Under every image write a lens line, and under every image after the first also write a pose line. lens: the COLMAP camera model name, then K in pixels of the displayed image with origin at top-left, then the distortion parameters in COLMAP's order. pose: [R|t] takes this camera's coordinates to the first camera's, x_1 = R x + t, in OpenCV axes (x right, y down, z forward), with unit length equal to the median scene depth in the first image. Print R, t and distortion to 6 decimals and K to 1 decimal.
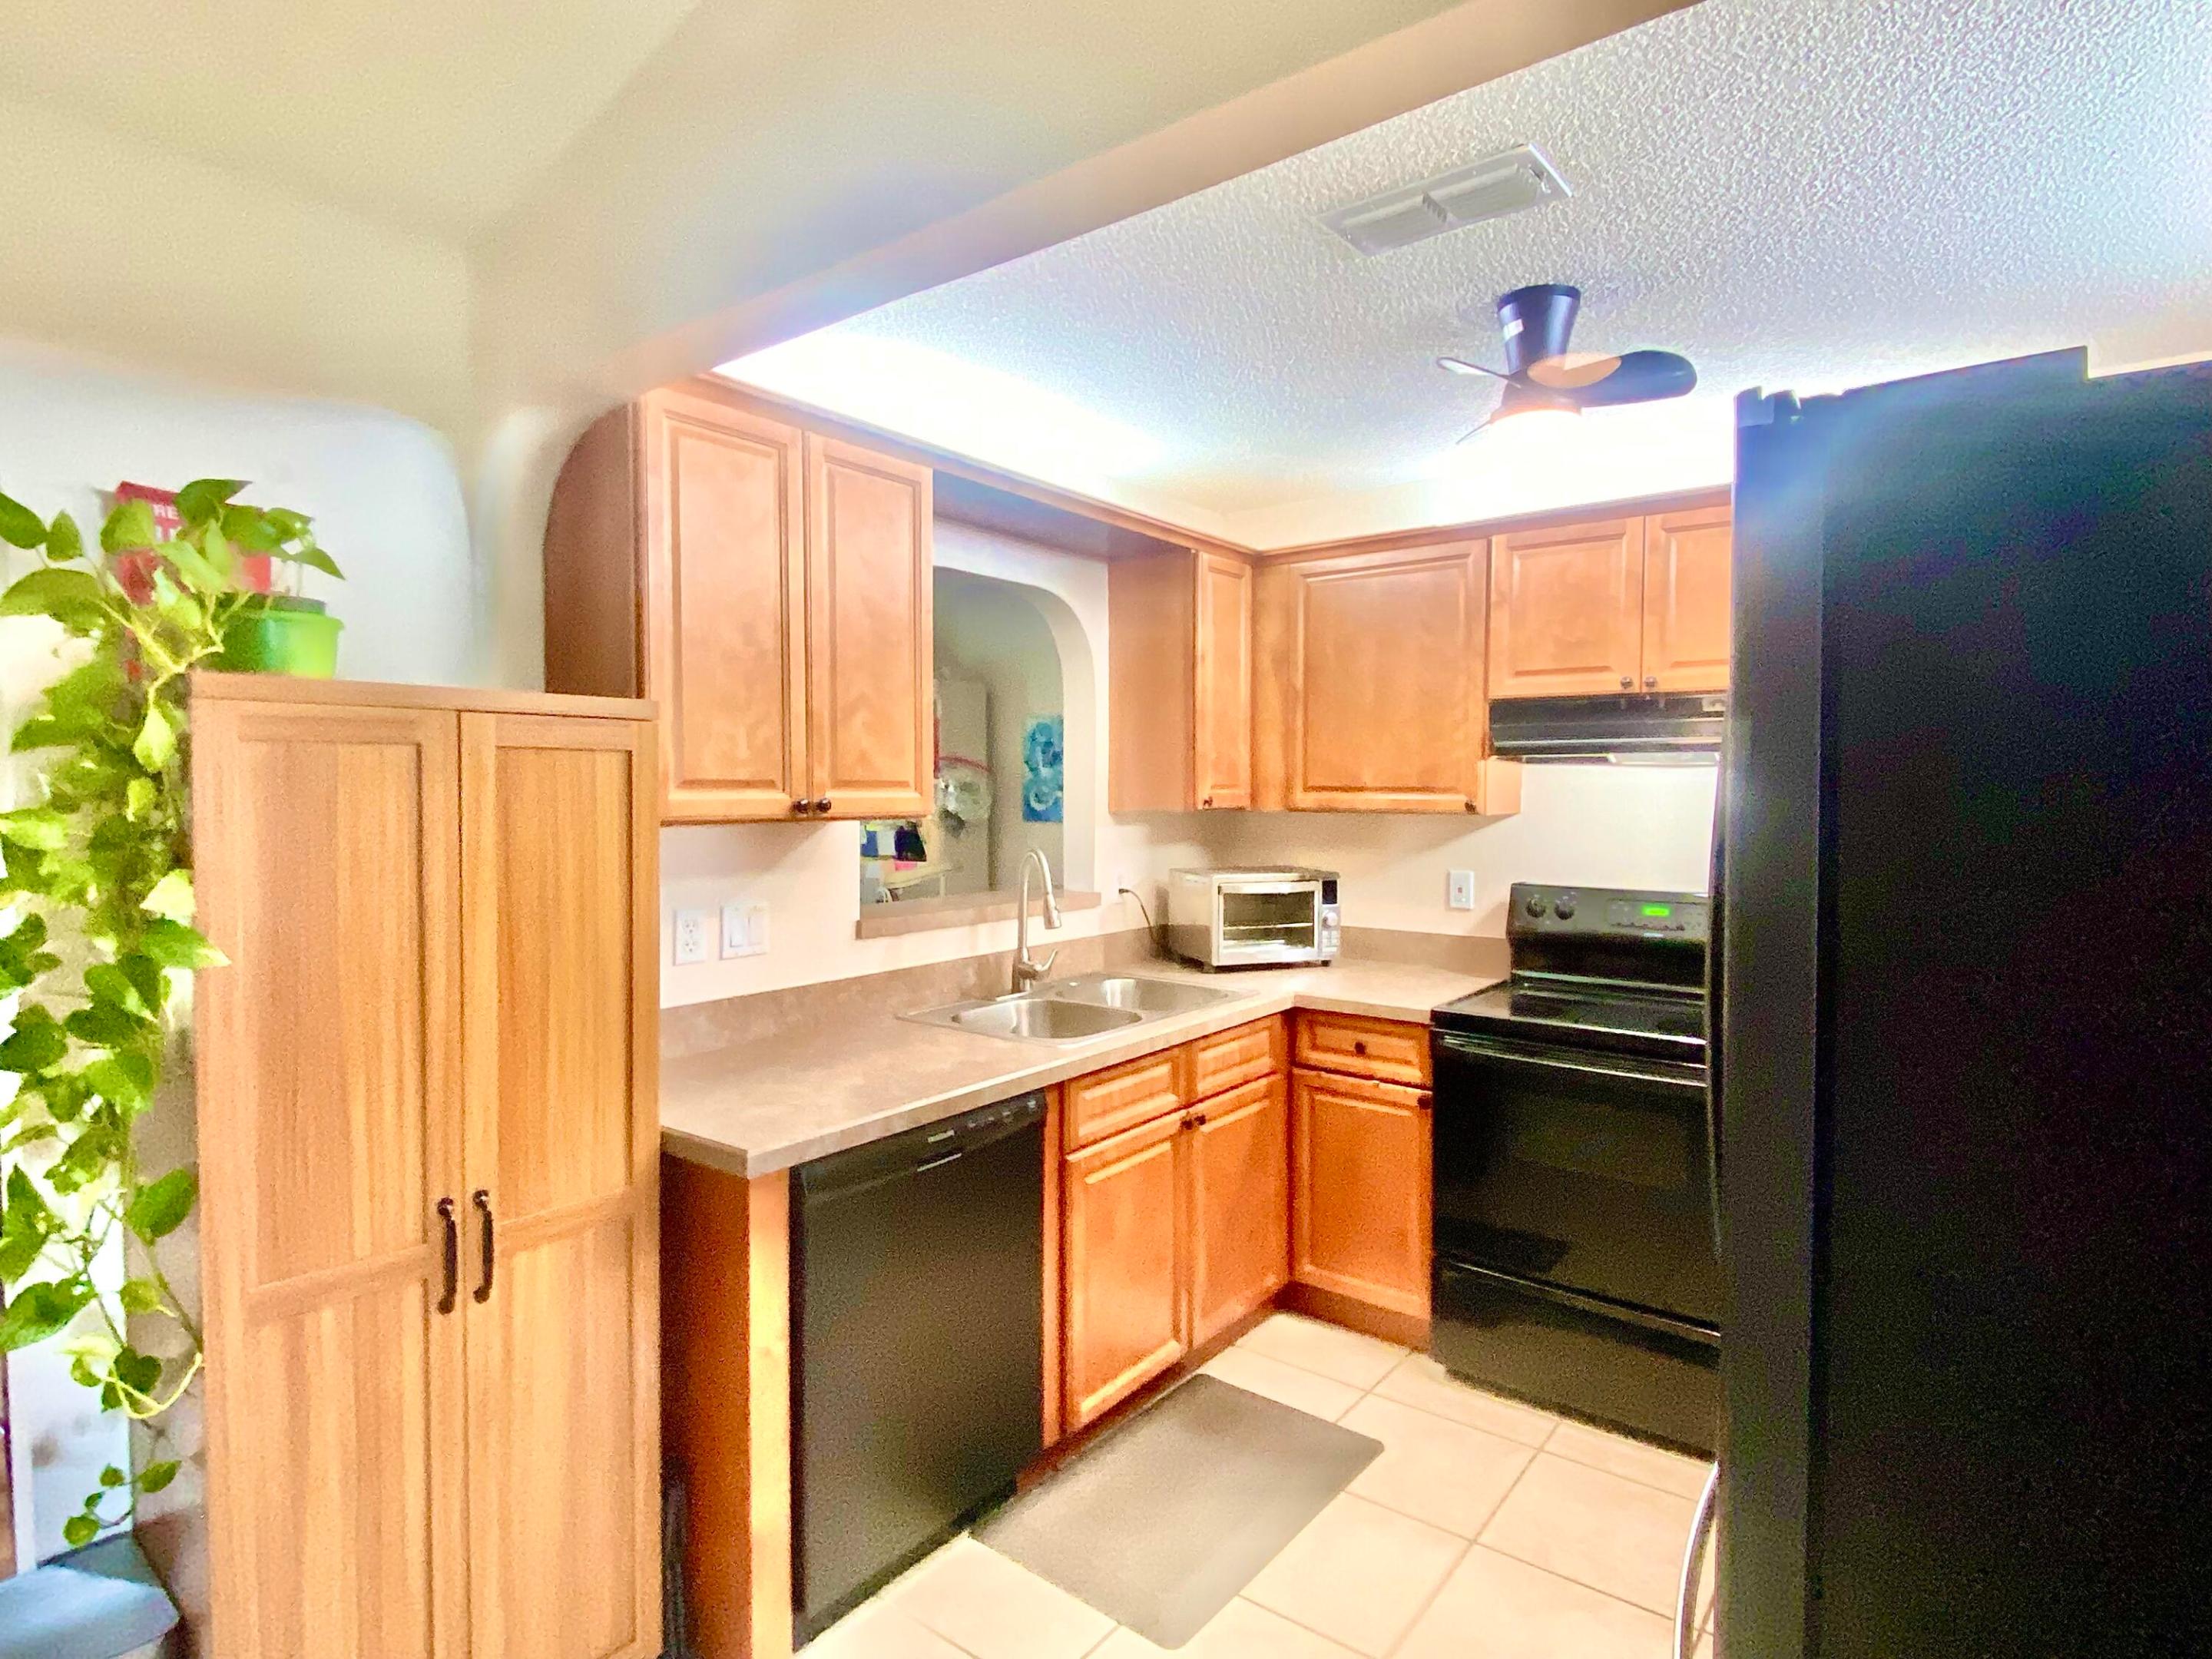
lens RADIAL K [[1177.4, 0, 1099.9], [0, 1177.4, 817.3], [0, 0, 1]] dist [0.027955, -0.027312]
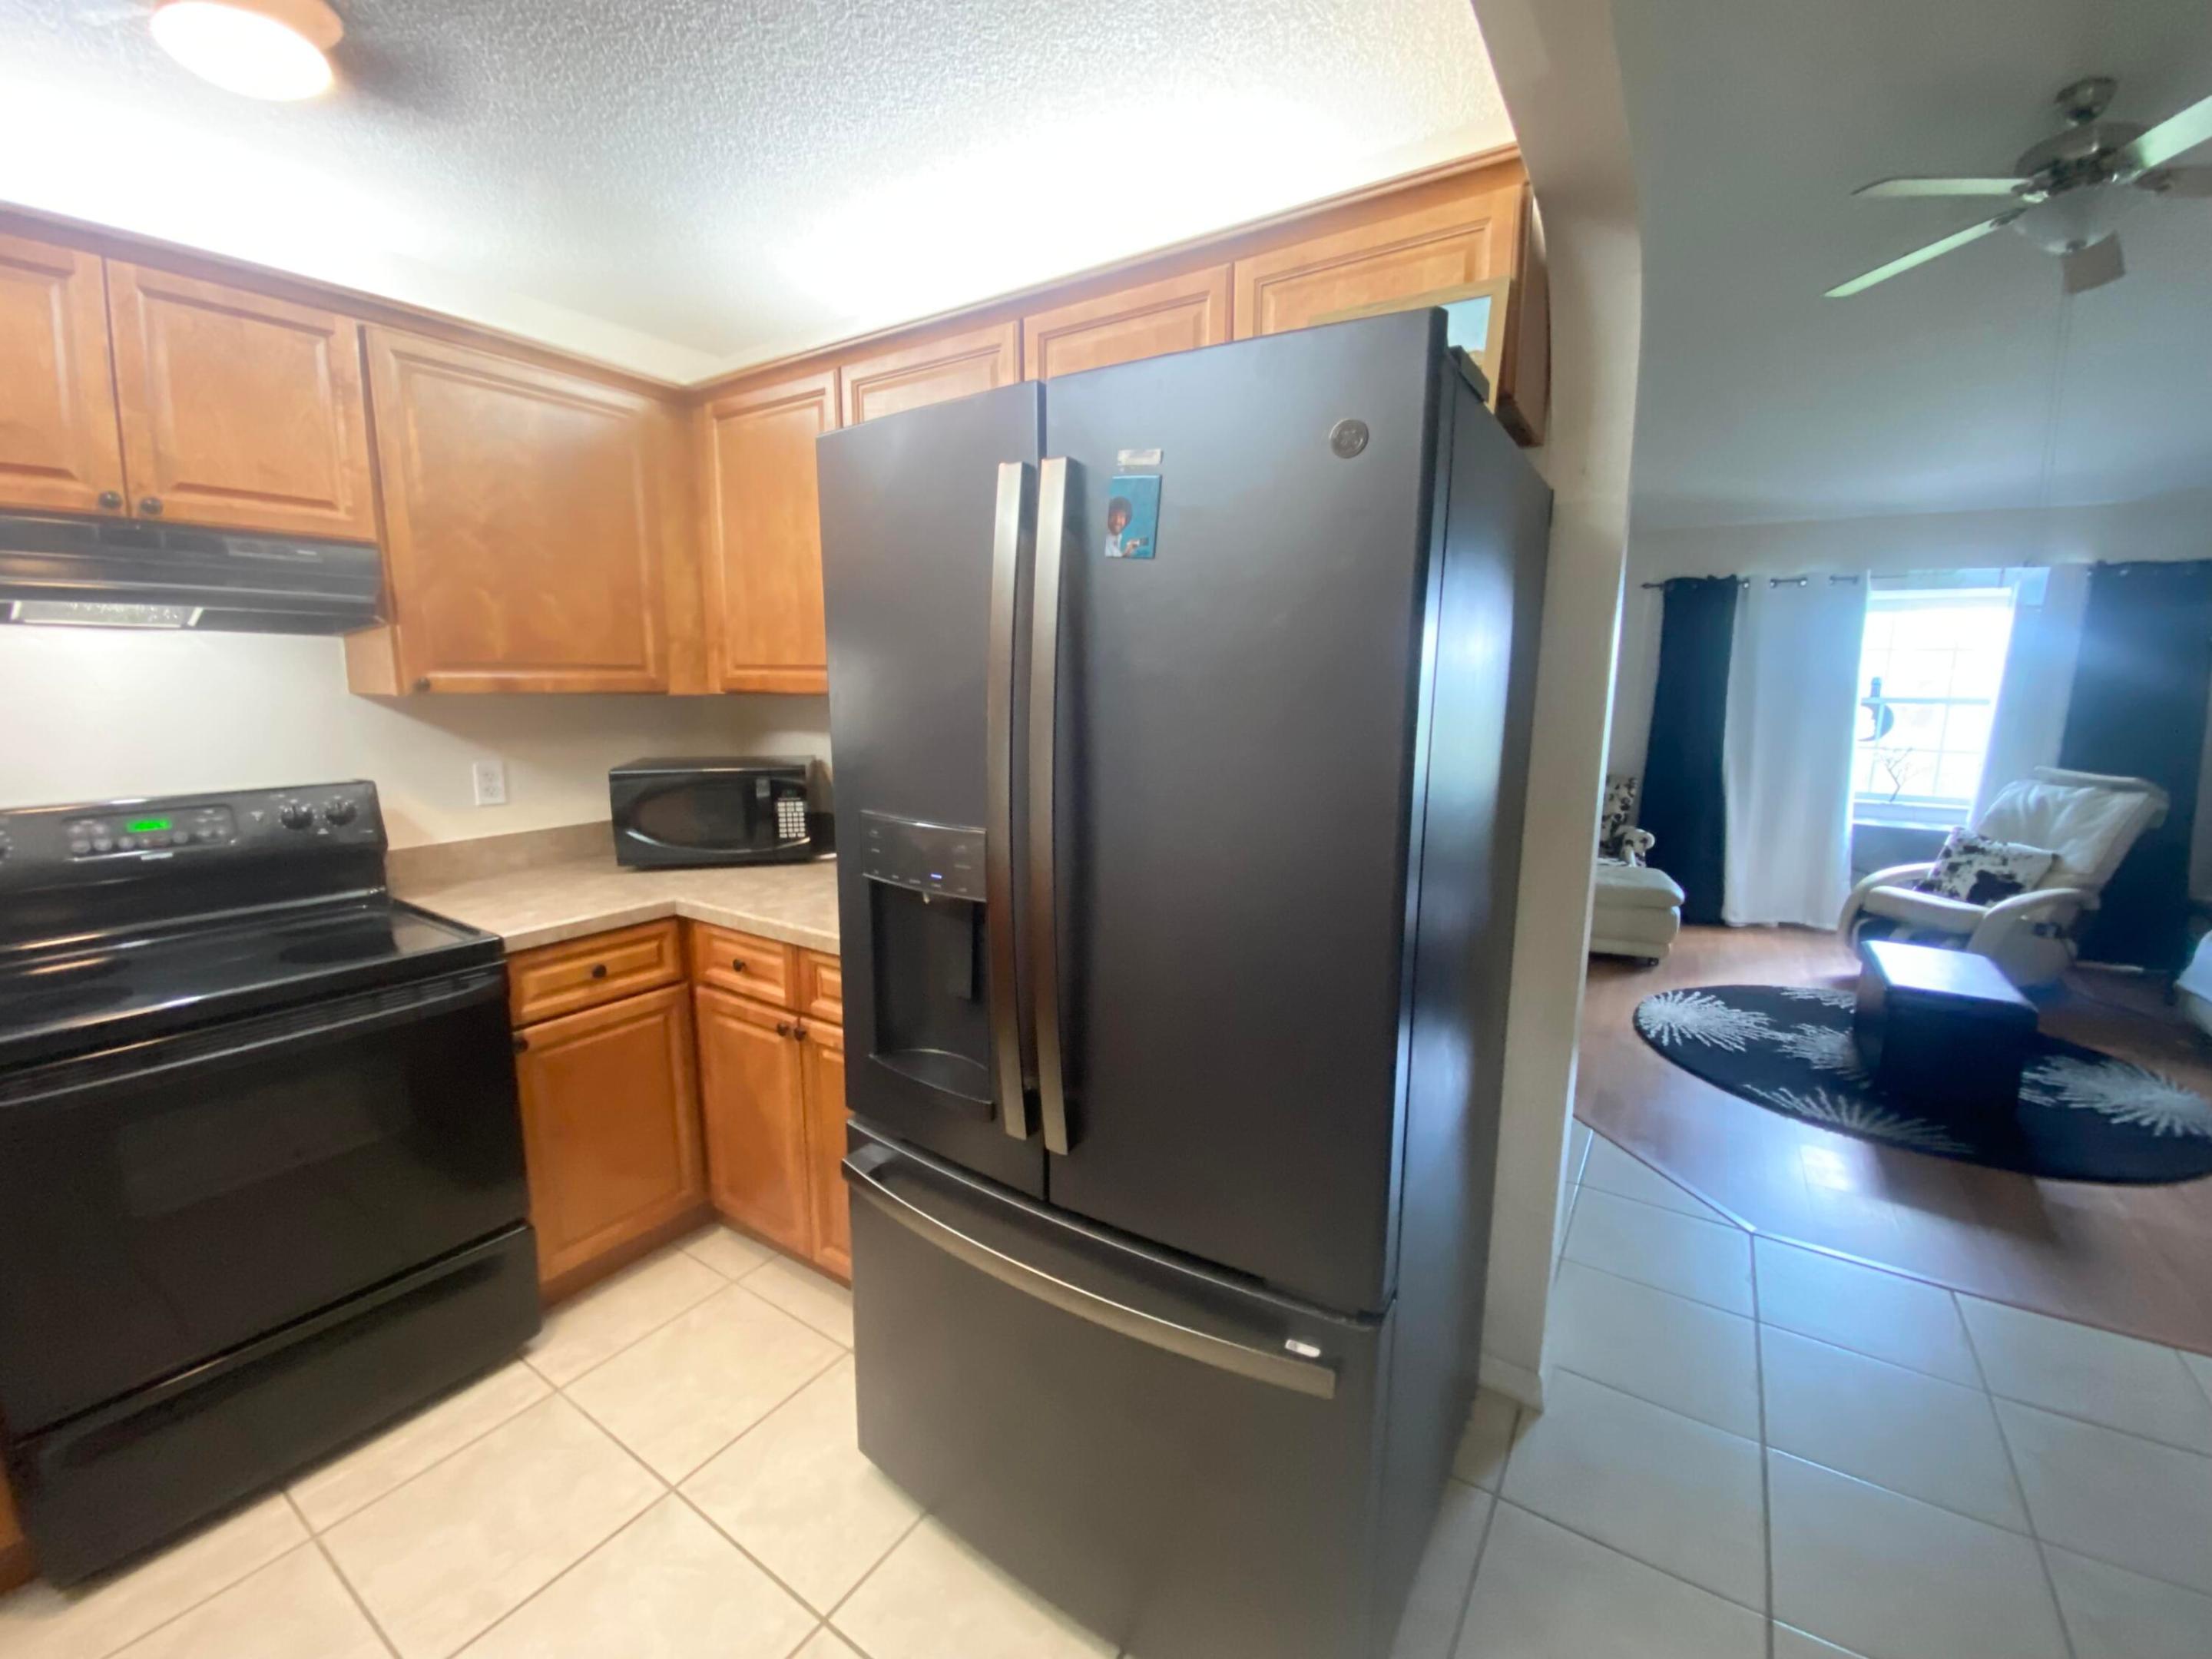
lens RADIAL K [[905.3, 0, 1106.0], [0, 905.3, 829.5], [0, 0, 1]] dist [0.013297, -0.014881]
pose [[-0.064634, -0.165128, 0.984152, -0.121297], [0.029187, 0.985480, 0.167267, 0.004910], [-0.997482, 0.039535, -0.058876, 0.416531]]
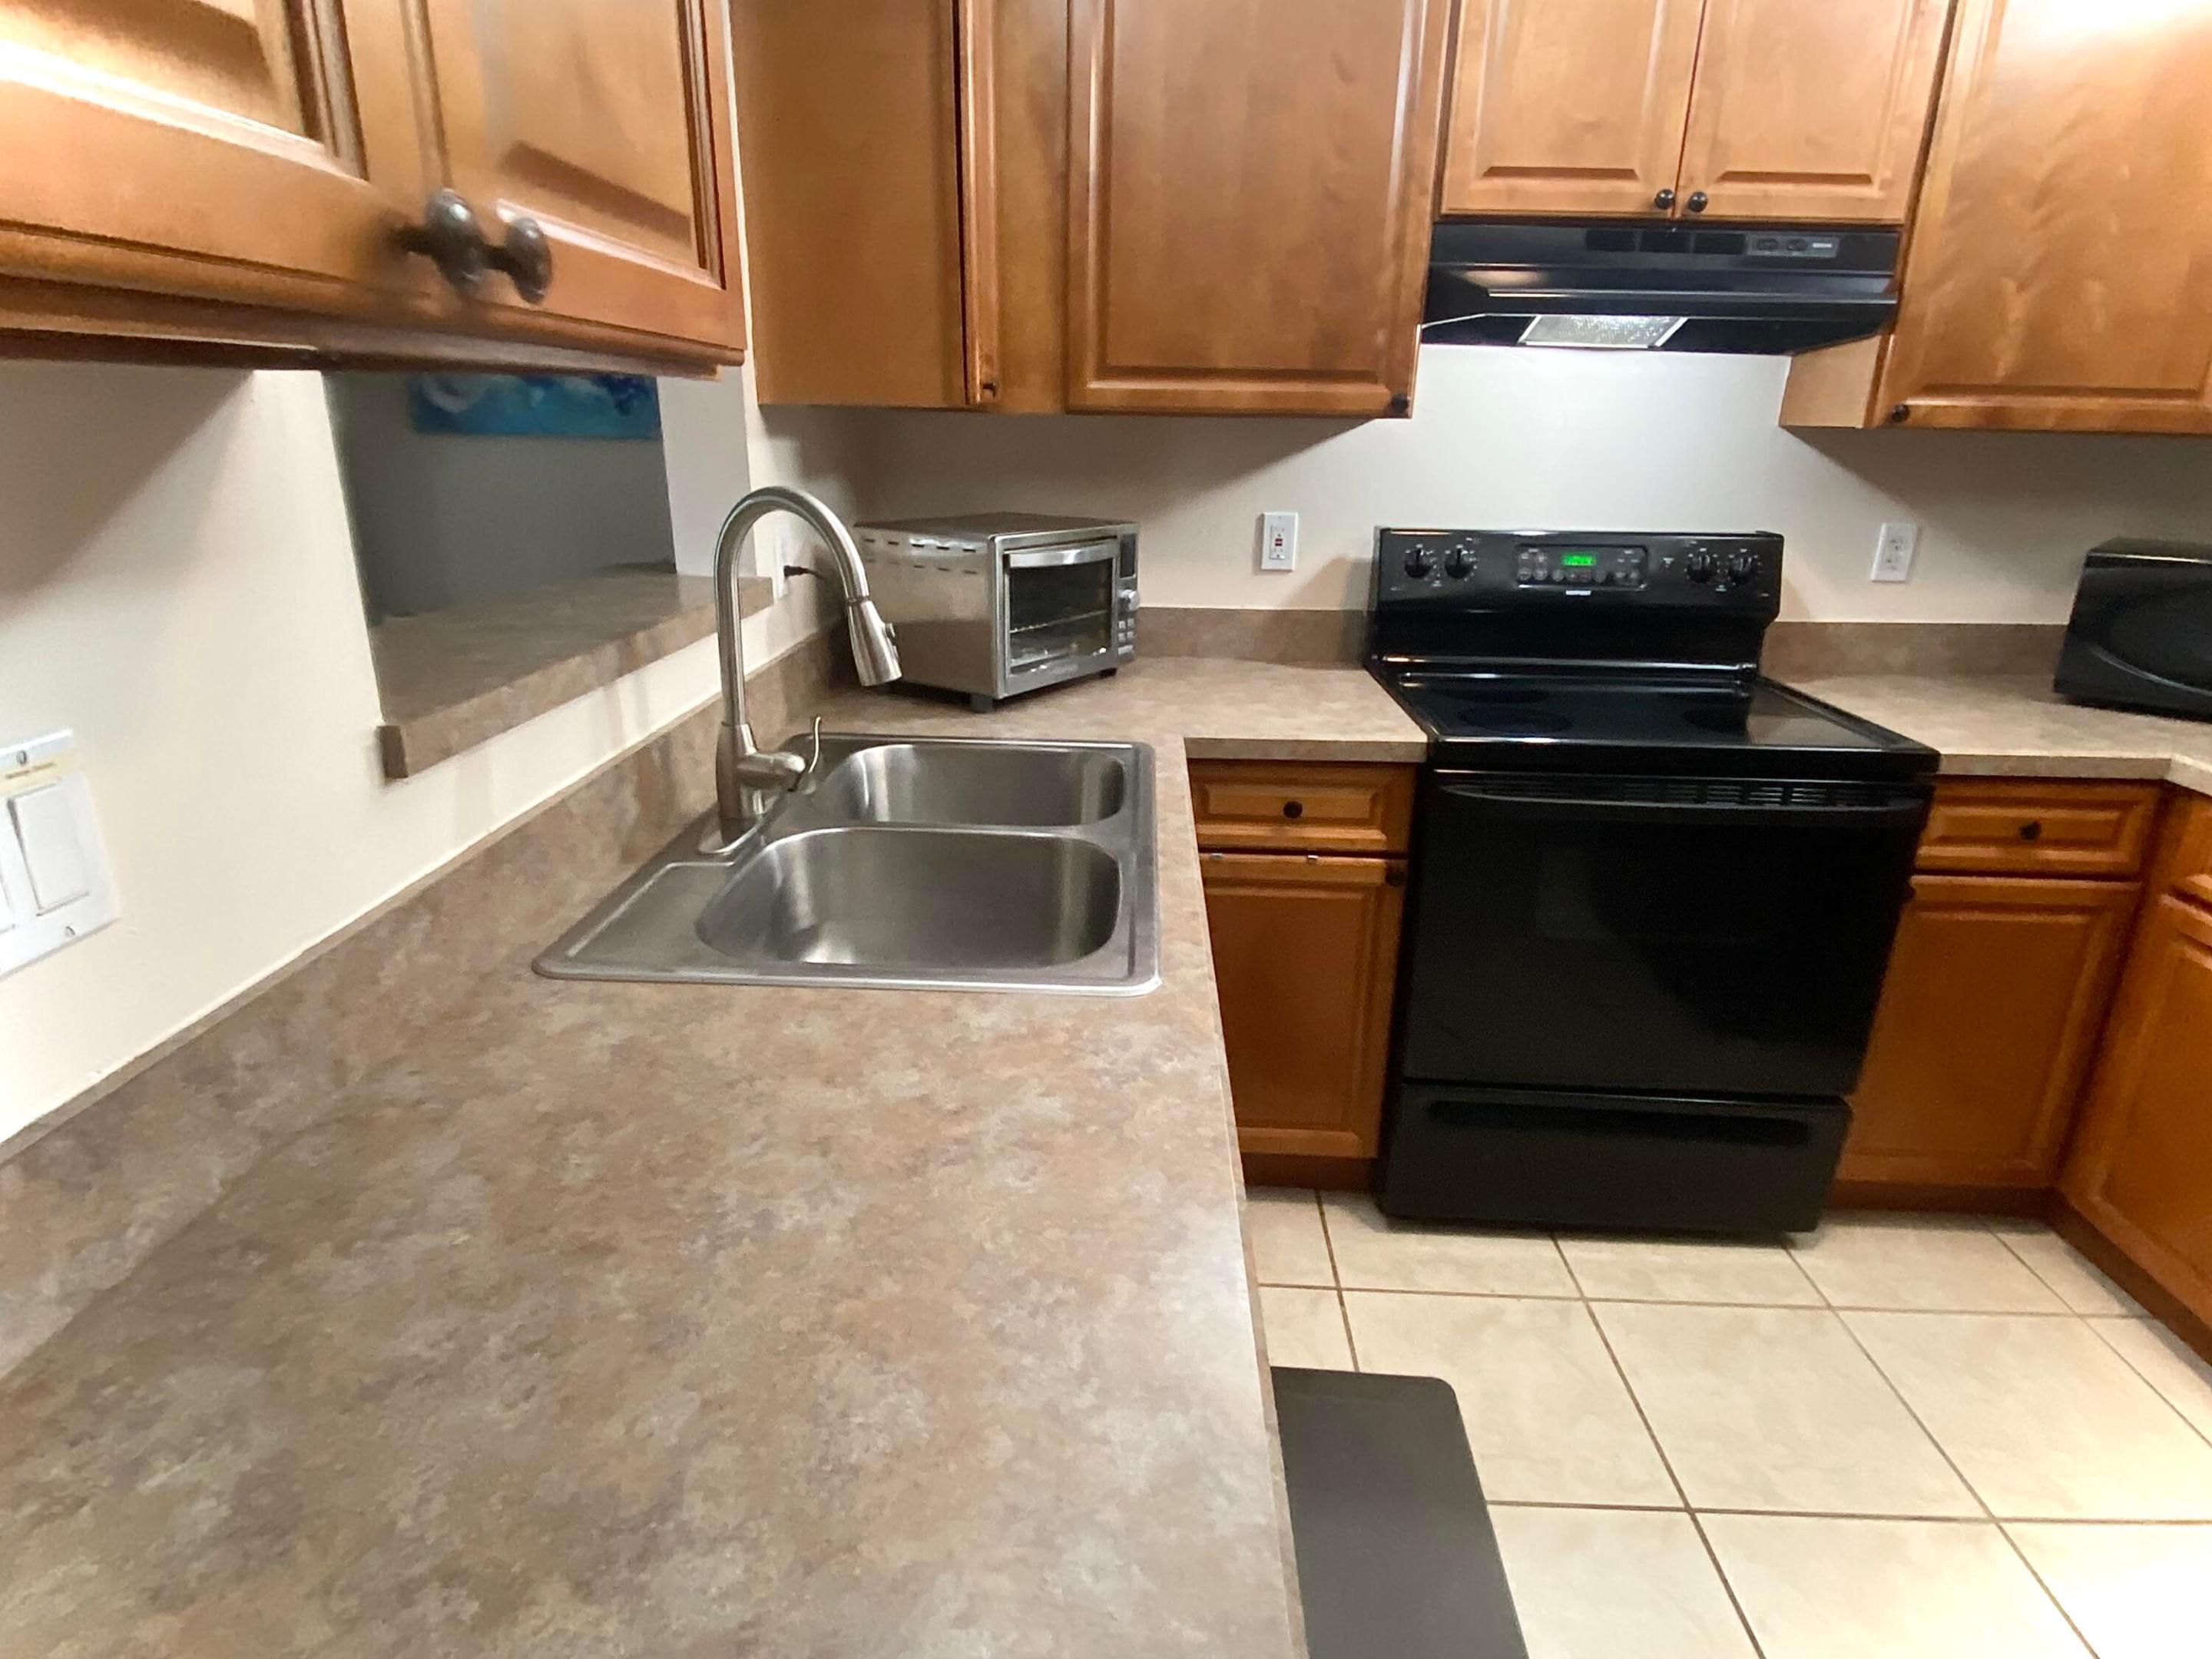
lens RADIAL K [[1177.4, 0, 1099.9], [0, 1177.4, 817.3], [0, 0, 1]] dist [0.027955, -0.027312]
pose [[0.815899, -0.172095, 0.551990, -0.193708], [0.005516, 0.956951, 0.290198, 0.017097], [-0.578169, -0.233728, 0.781724, 0.538870]]
